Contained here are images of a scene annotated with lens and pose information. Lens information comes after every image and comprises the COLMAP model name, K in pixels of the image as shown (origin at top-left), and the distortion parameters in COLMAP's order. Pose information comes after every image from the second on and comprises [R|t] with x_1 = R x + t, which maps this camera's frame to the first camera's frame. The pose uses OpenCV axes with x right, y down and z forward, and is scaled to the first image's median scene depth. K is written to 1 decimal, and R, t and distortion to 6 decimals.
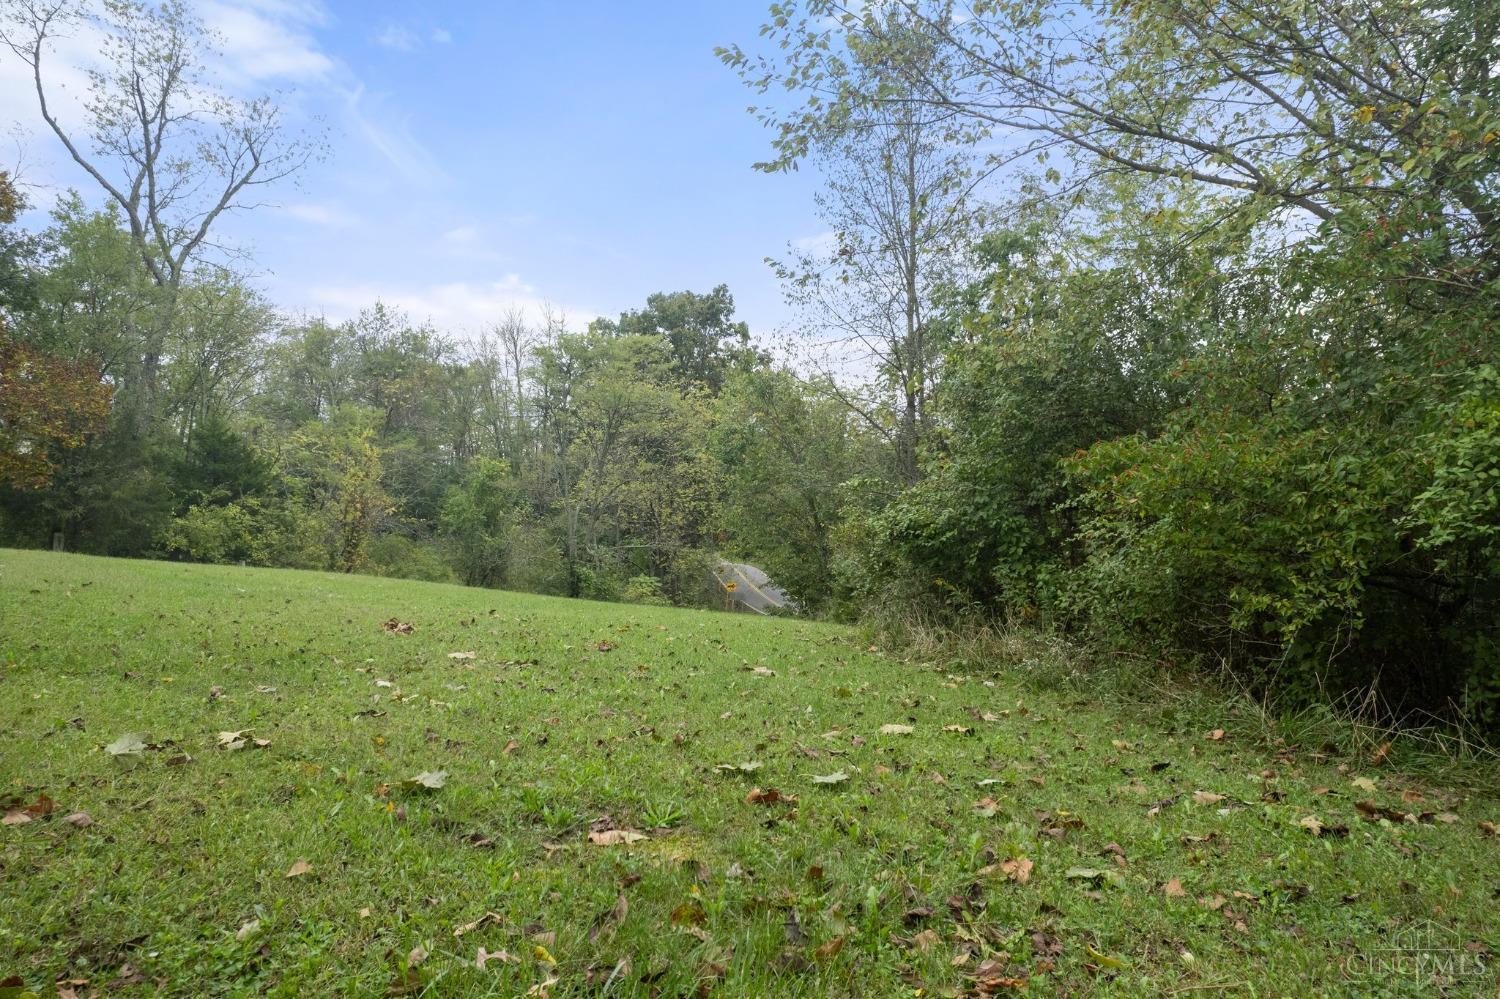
lens RADIAL K [[956.4, 0, 750.0], [0, 956.4, 499.5], [0, 0, 1]] dist [-0.078957, 0.068300]
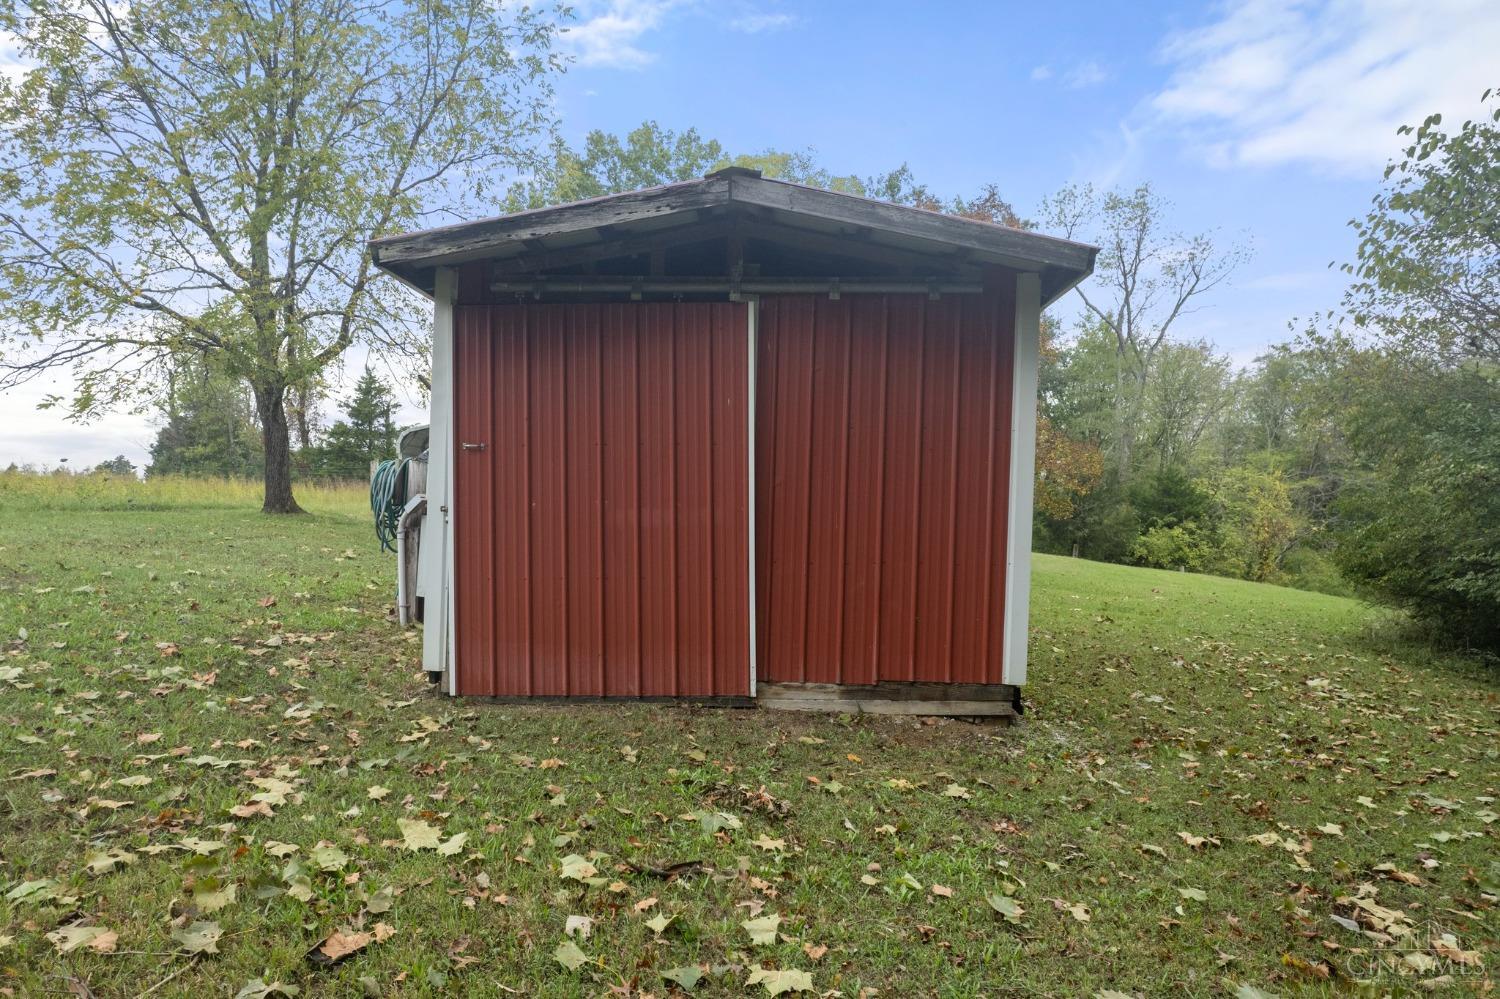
lens RADIAL K [[956.4, 0, 750.0], [0, 956.4, 499.5], [0, 0, 1]] dist [-0.078957, 0.068300]
pose [[0.555637, 0.001358, -0.831424, 0.293977], [0.001760, 0.999995, 0.002809, -0.041327], [0.831423, -0.003024, 0.555632, -0.364155]]
